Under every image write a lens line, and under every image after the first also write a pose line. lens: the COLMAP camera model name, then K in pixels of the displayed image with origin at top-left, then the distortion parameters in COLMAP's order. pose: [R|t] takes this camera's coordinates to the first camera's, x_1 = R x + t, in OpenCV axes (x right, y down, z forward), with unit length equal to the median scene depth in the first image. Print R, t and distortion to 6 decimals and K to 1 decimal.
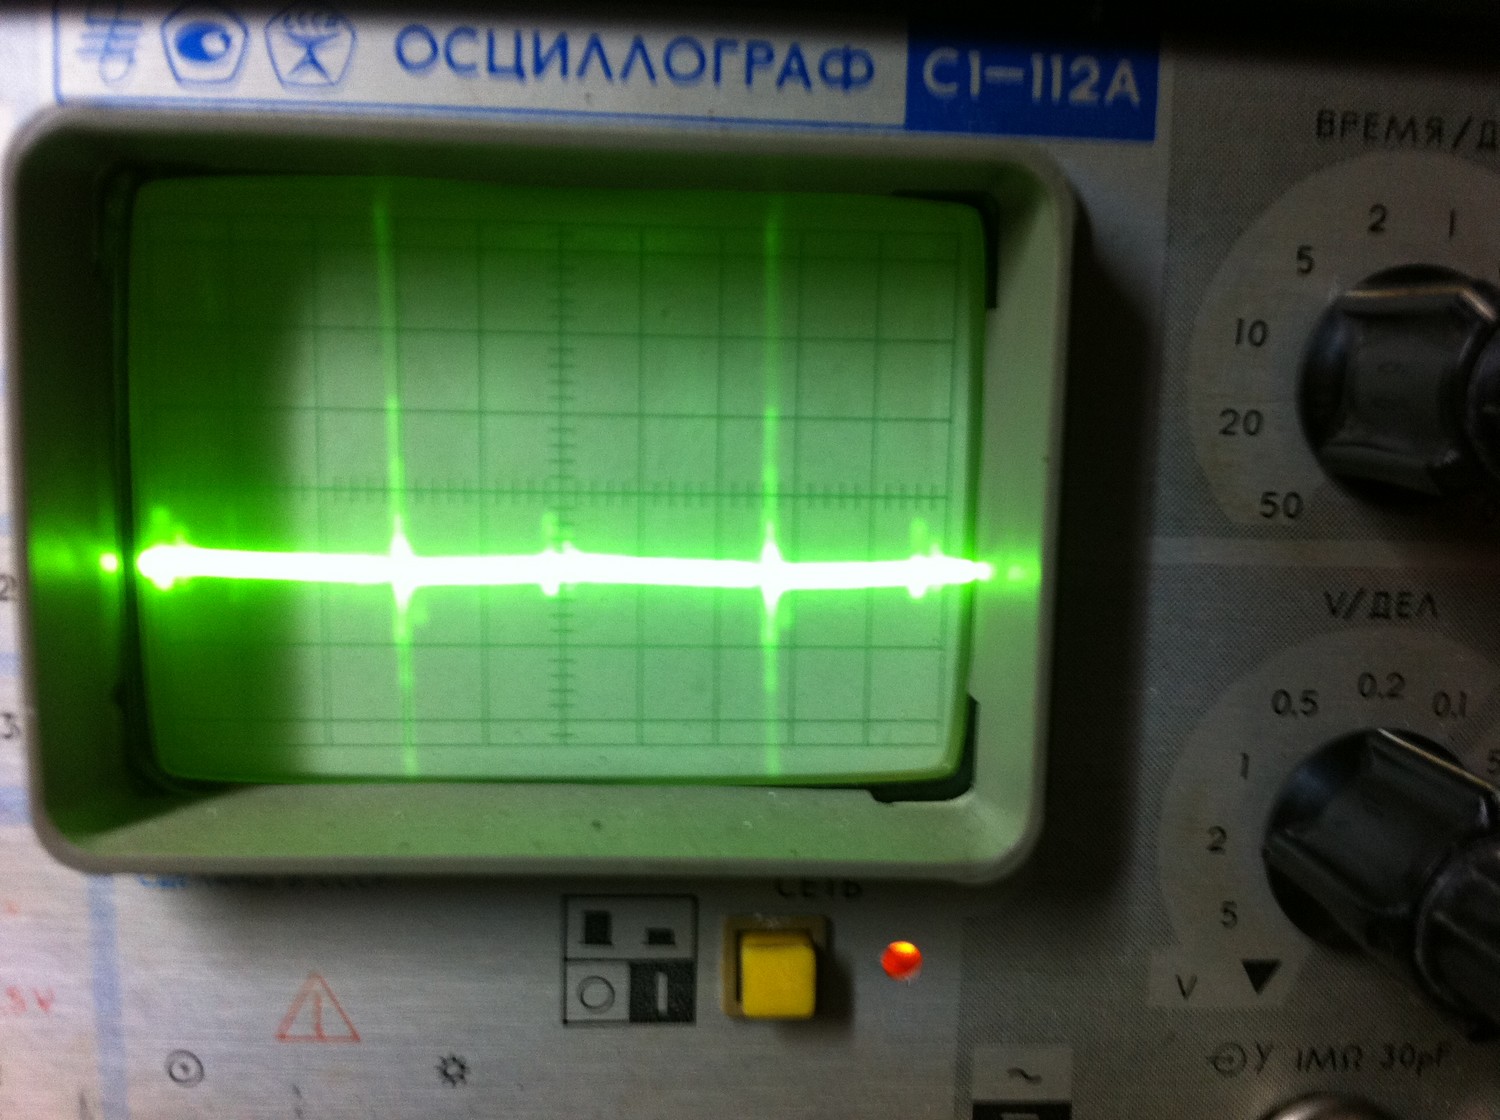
lens RADIAL K [[1466.2, 0, 749.5], [0, 1466.2, 574.2], [0, 0, 1]] dist [-0.073755, 0.000000]
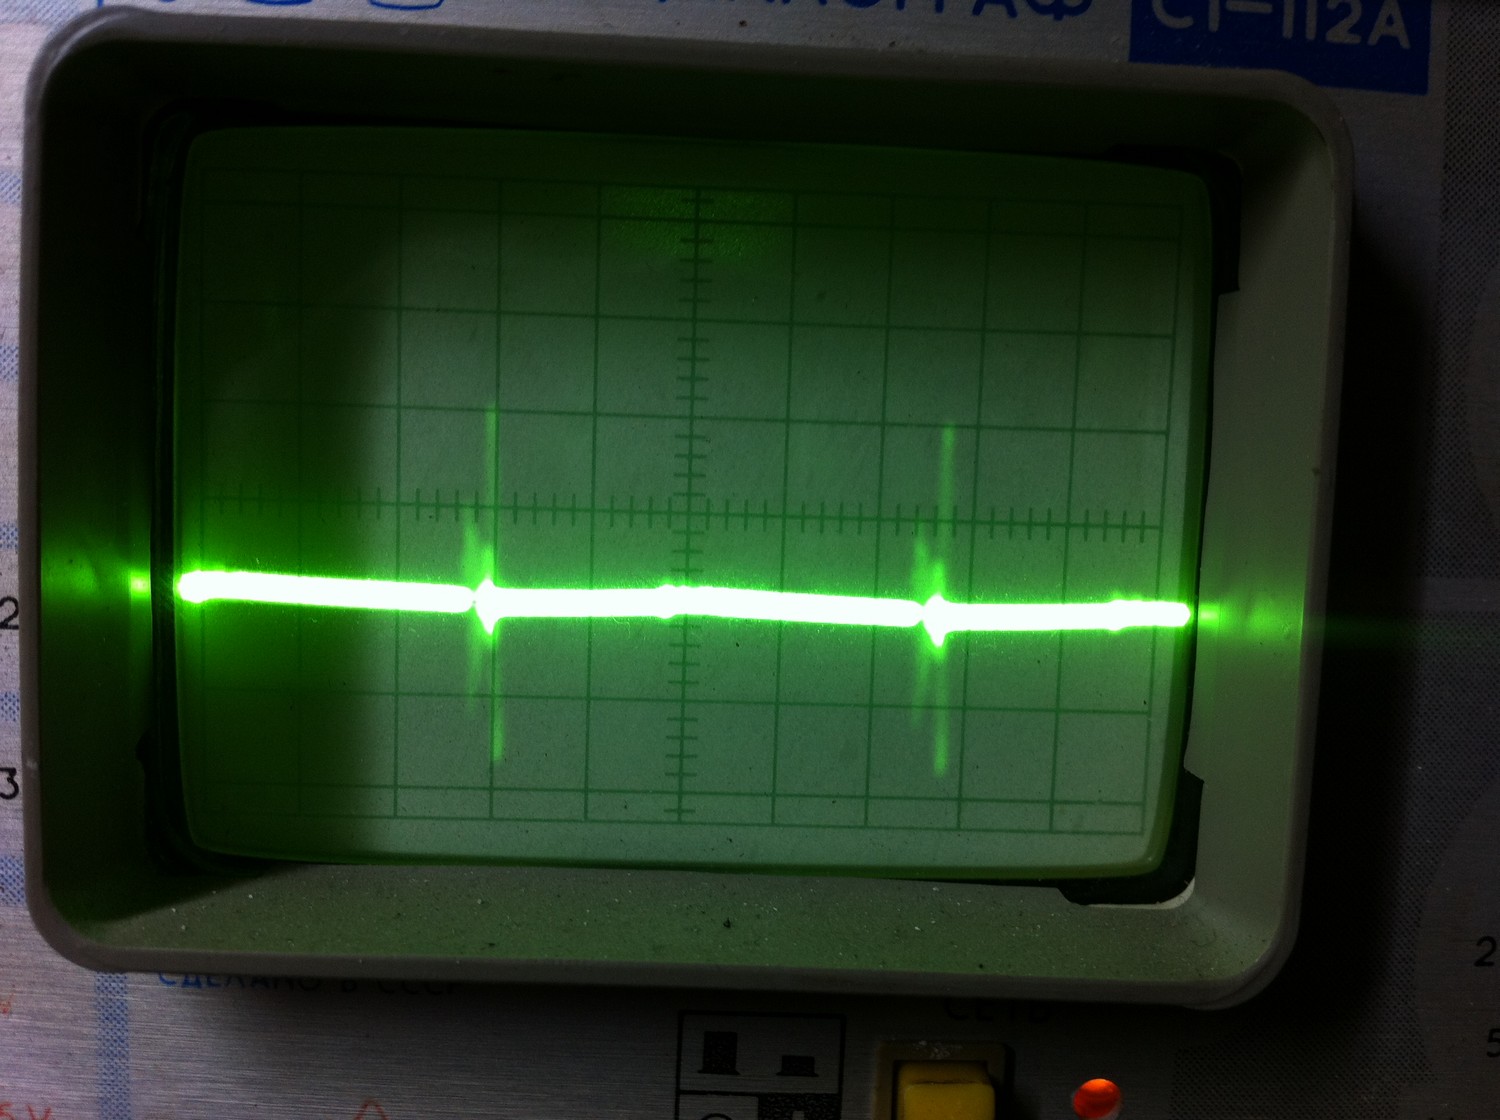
lens RADIAL K [[1466.2, 0, 737.8], [0, 1466.2, 569.2], [0, 0, 1]] dist [-0.073755, 0.000000]
pose [[0.999102, 0.017883, -0.038419, -0.069918], [-0.020120, 0.998077, -0.058636, 0.023610], [0.037296, 0.059356, 0.997540, 0.186238]]
